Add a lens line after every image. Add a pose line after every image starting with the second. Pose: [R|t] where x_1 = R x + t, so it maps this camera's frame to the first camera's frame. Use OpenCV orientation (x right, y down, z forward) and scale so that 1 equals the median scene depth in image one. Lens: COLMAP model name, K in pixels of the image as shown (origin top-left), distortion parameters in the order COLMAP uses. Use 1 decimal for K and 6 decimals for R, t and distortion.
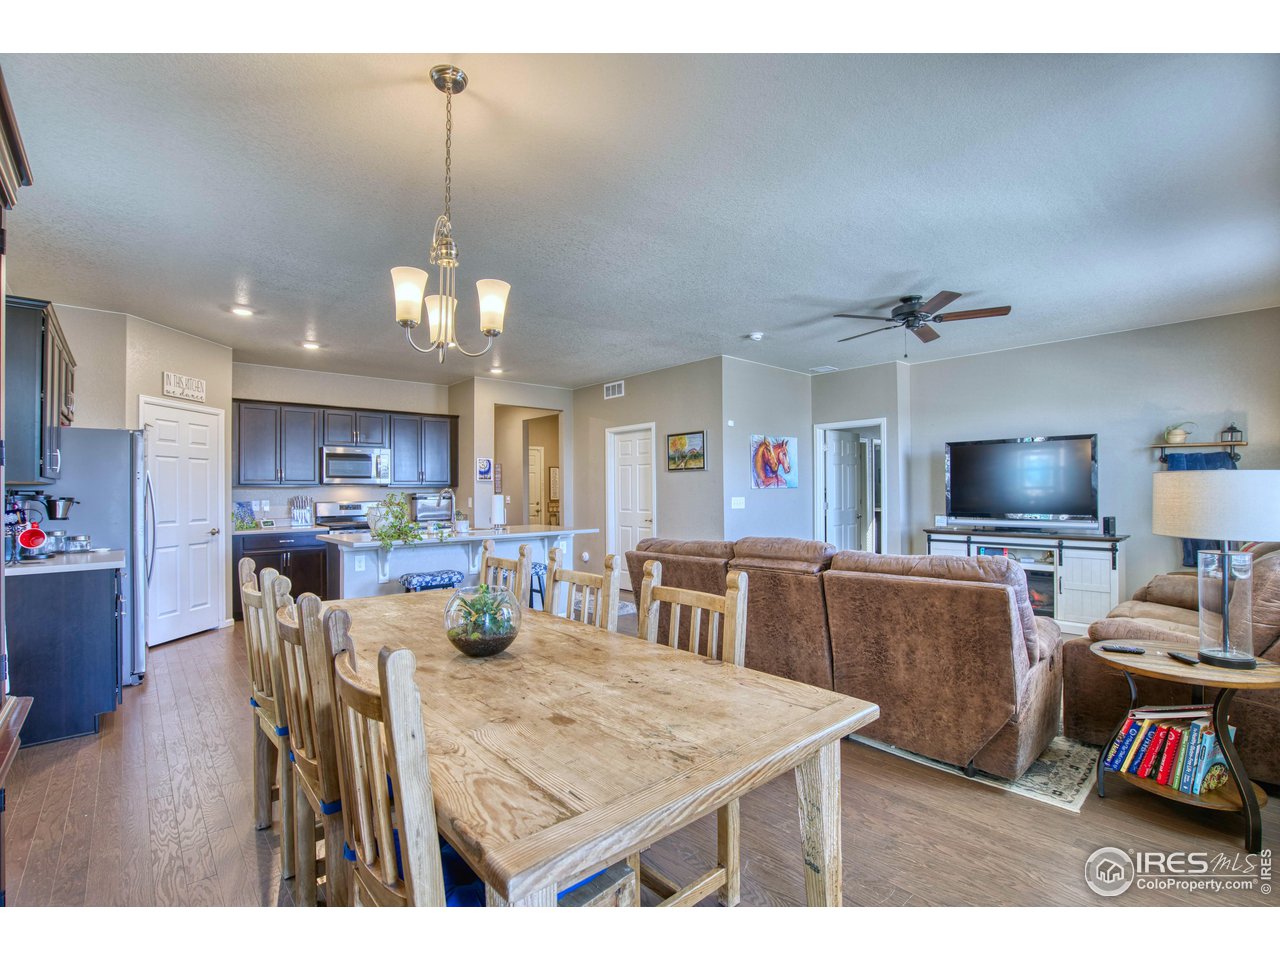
lens RADIAL K [[588.6, 0, 630.6], [0, 588.6, 485.2], [0, 0, 1]] dist [-0.058792, 0.023875]
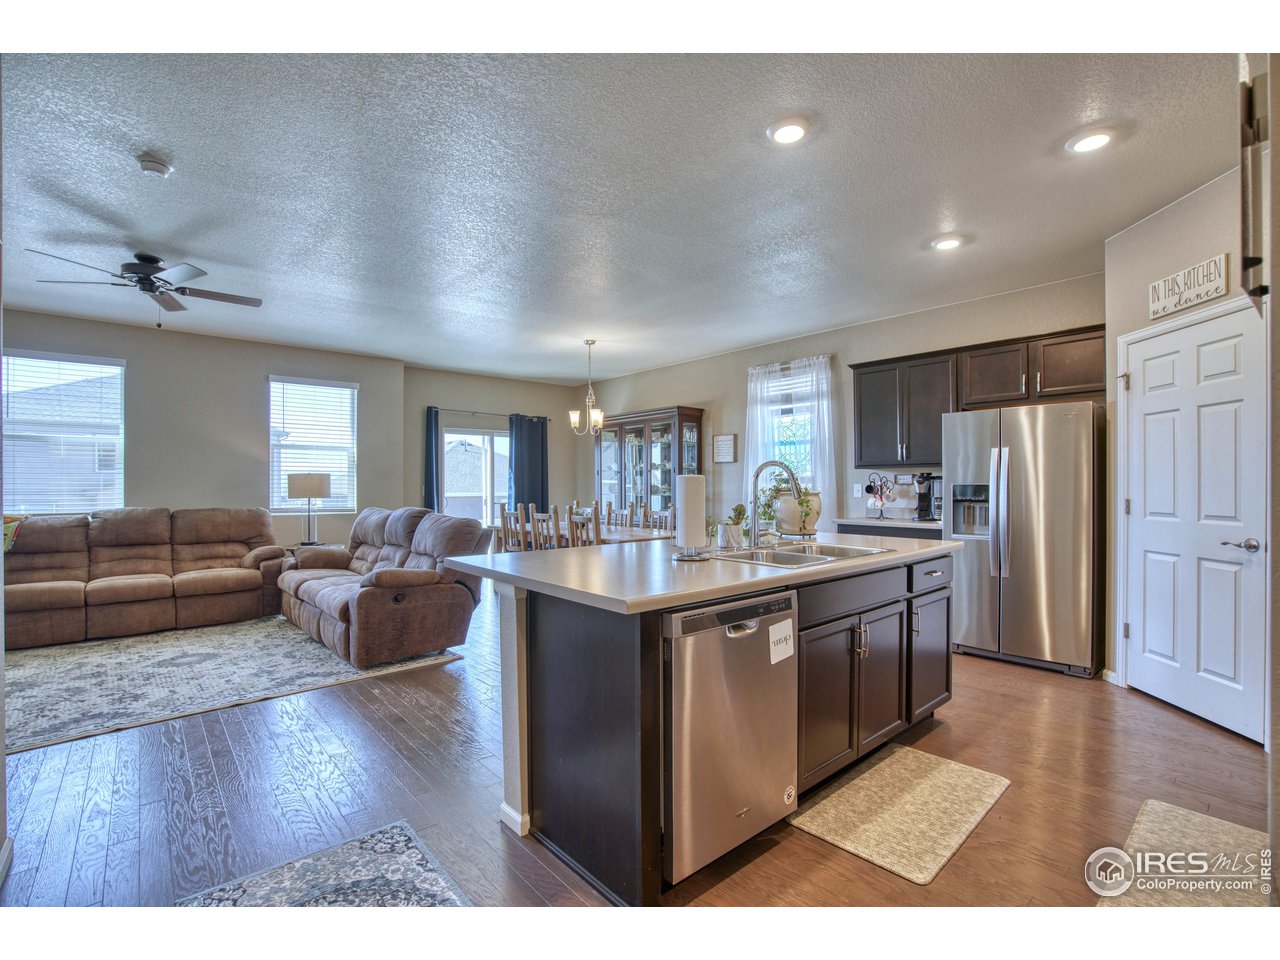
lens RADIAL K [[588.6, 0, 630.6], [0, 588.6, 485.2], [0, 0, 1]] dist [-0.058792, 0.023875]
pose [[-0.999941, 0.010166, 0.003808, -0.171103], [0.010125, 0.999892, -0.010668, 0.026096], [-0.003916, -0.010629, -0.999936, 1.303984]]
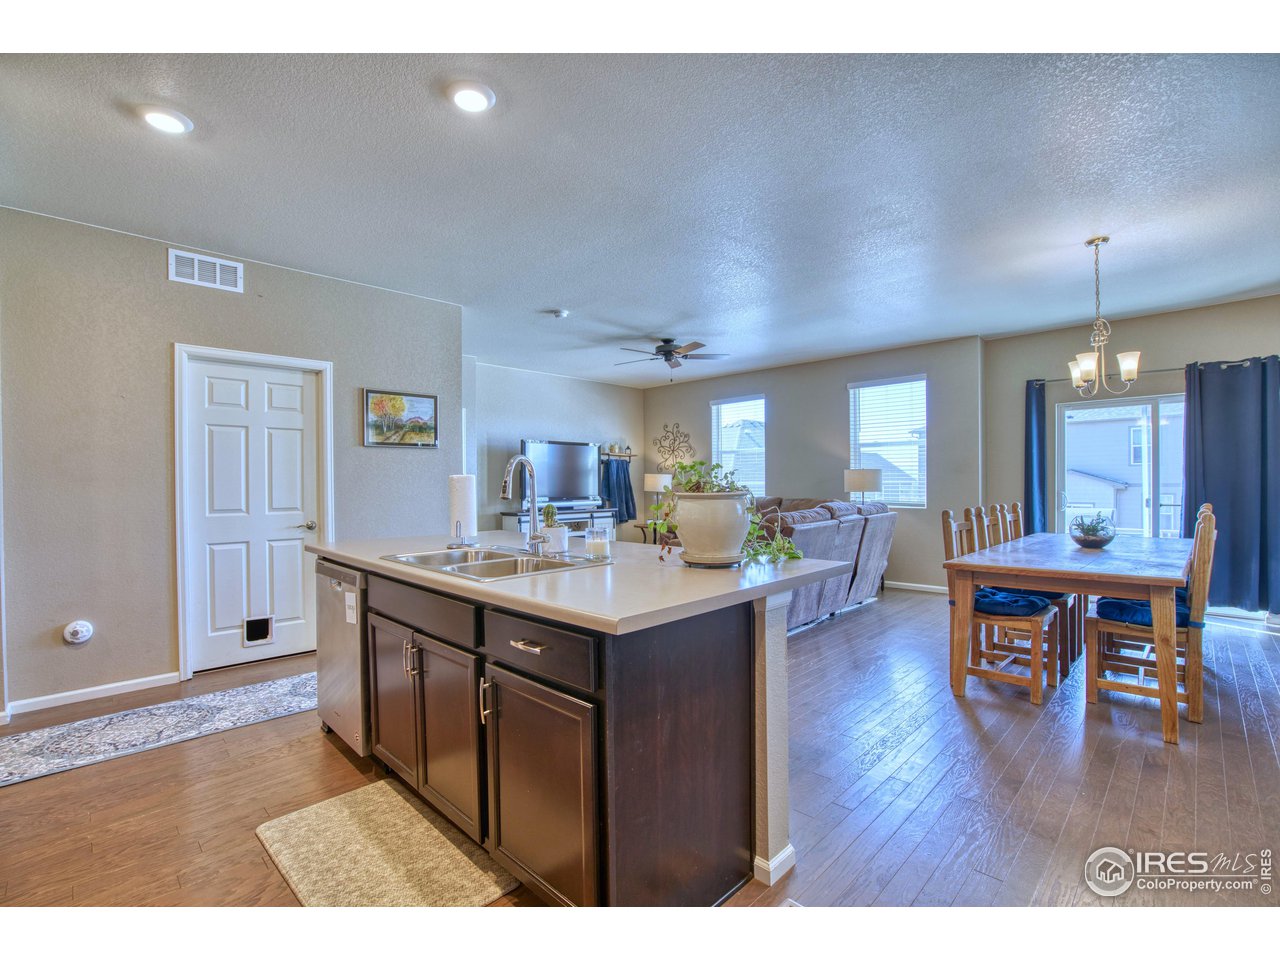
lens RADIAL K [[588.6, 0, 630.6], [0, 588.6, 485.2], [0, 0, 1]] dist [-0.058792, 0.023875]
pose [[-0.065406, 0.005204, 0.997845, -0.653471], [-0.000605, 0.999986, -0.005255, 0.025627], [-0.997859, -0.000947, -0.065402, 0.827790]]
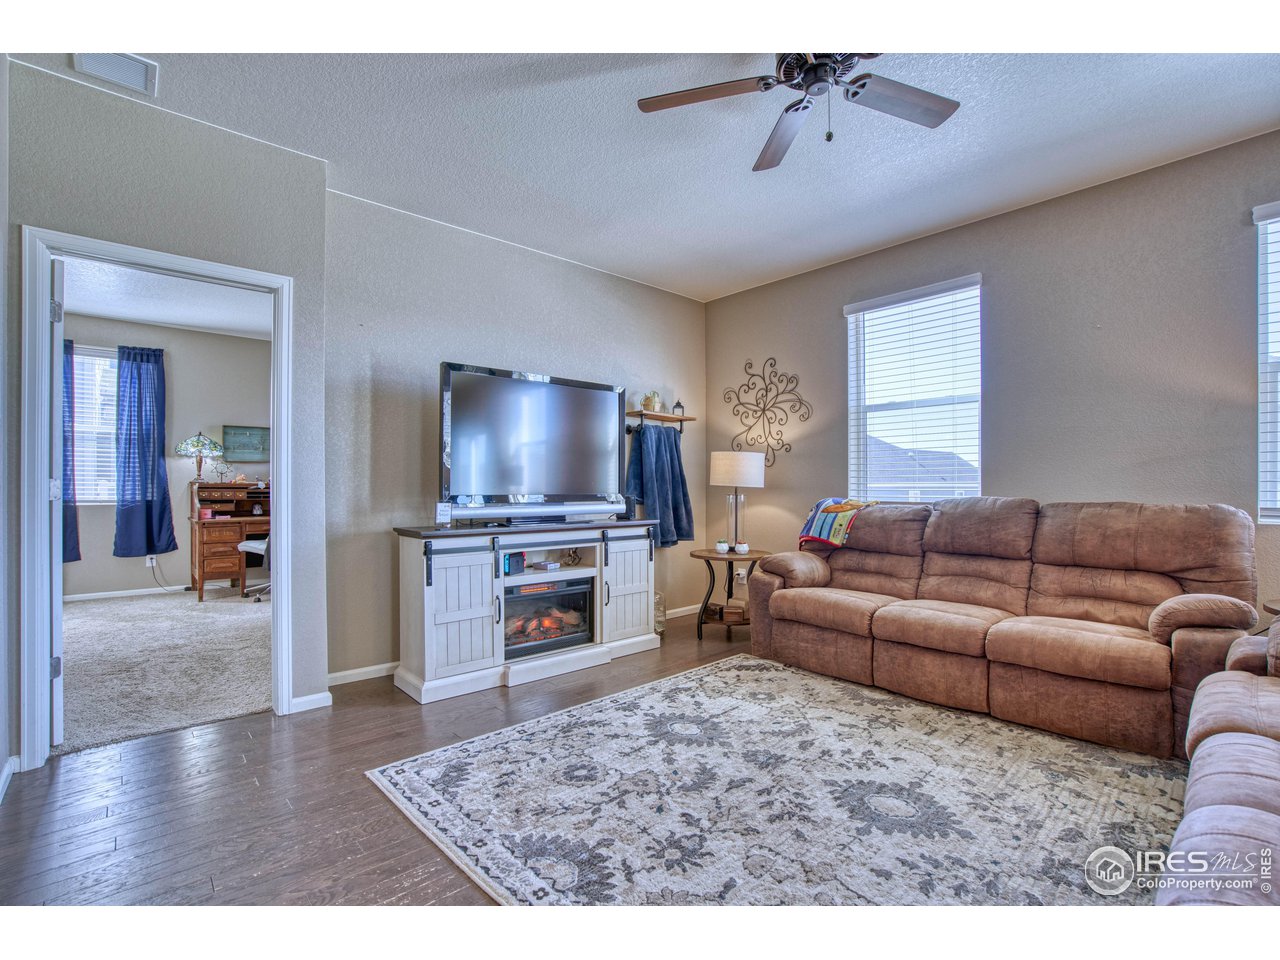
lens RADIAL K [[588.6, 0, 630.6], [0, 588.6, 485.2], [0, 0, 1]] dist [-0.058792, 0.023875]
pose [[-0.004351, 0.011058, 0.999929, 0.017738], [-0.007992, 0.999907, -0.011092, 0.040077], [-0.999959, -0.008040, -0.004262, 0.804232]]
